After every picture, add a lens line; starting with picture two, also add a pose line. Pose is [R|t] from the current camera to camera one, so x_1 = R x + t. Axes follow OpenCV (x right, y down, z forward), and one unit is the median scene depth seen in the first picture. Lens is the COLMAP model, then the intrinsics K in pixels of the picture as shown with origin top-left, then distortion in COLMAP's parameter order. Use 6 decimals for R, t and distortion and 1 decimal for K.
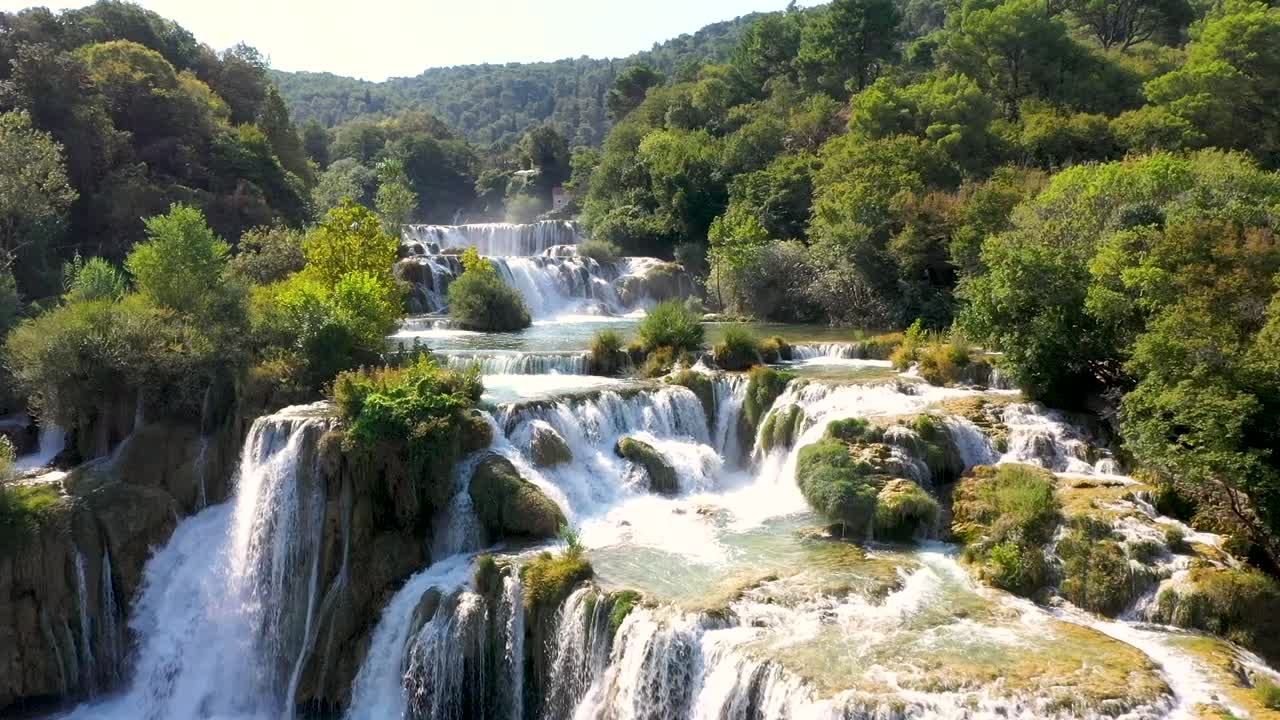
lens RADIAL K [[963.2, 0, 642.7], [0, 963.2, 340.3], [0, 0, 1]] dist [0.061778, -0.177641]
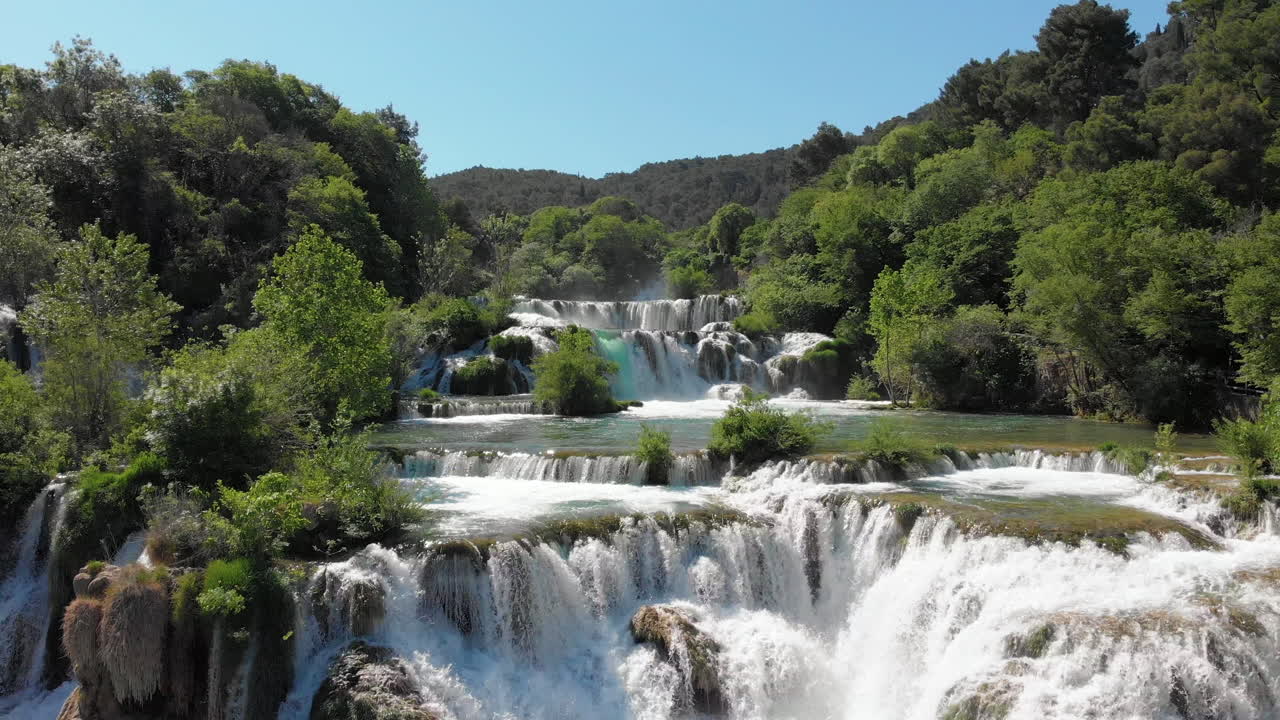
lens RADIAL K [[963.2, 0, 642.7], [0, 963.2, 340.3], [0, 0, 1]] dist [0.061778, -0.177641]
pose [[0.976611, 0.005305, -0.214950, 0.028015], [-0.024832, 0.995789, -0.088243, -0.002285], [0.213577, 0.091517, 0.972630, 0.109979]]
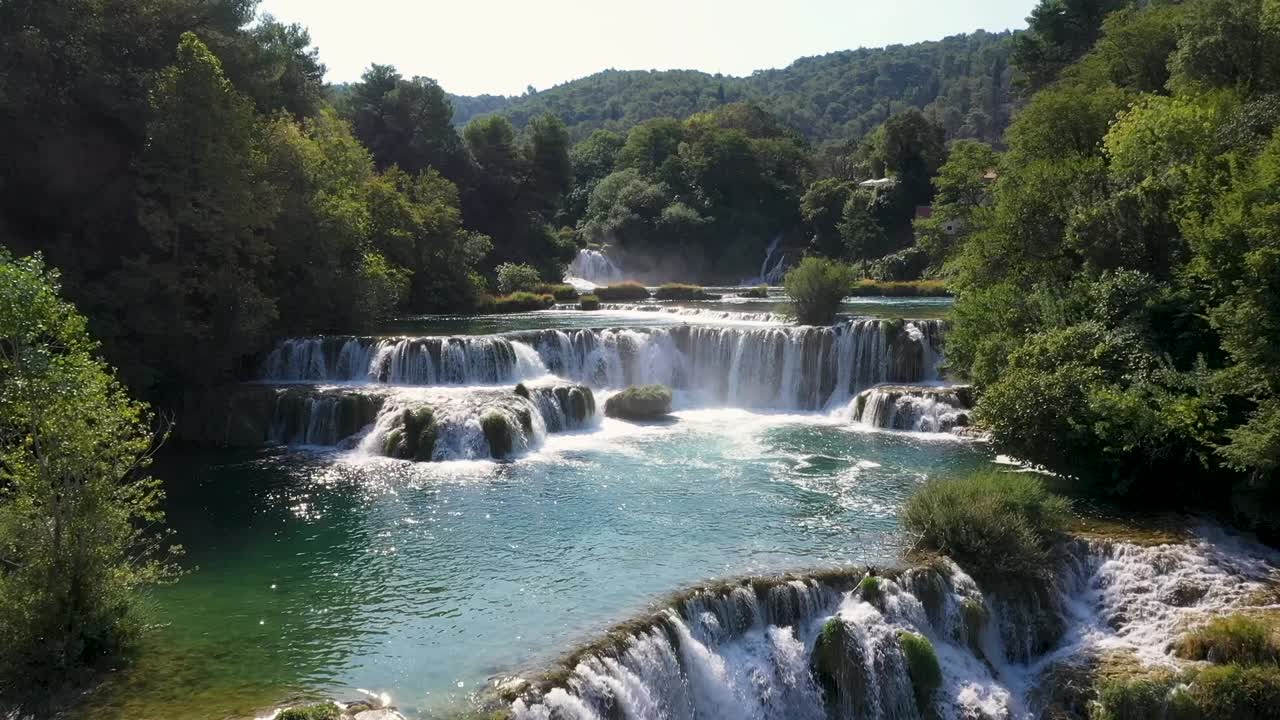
lens RADIAL K [[1055.6, 0, 640.0], [0, 1055.6, 360.0], [0, 0, 1]] dist [-0.003890, 0.002855]
pose [[0.934454, 0.031791, -0.354661, -0.022781], [-0.029901, 0.999494, 0.010809, -0.097997], [0.354825, 0.000504, 0.934933, 0.475342]]
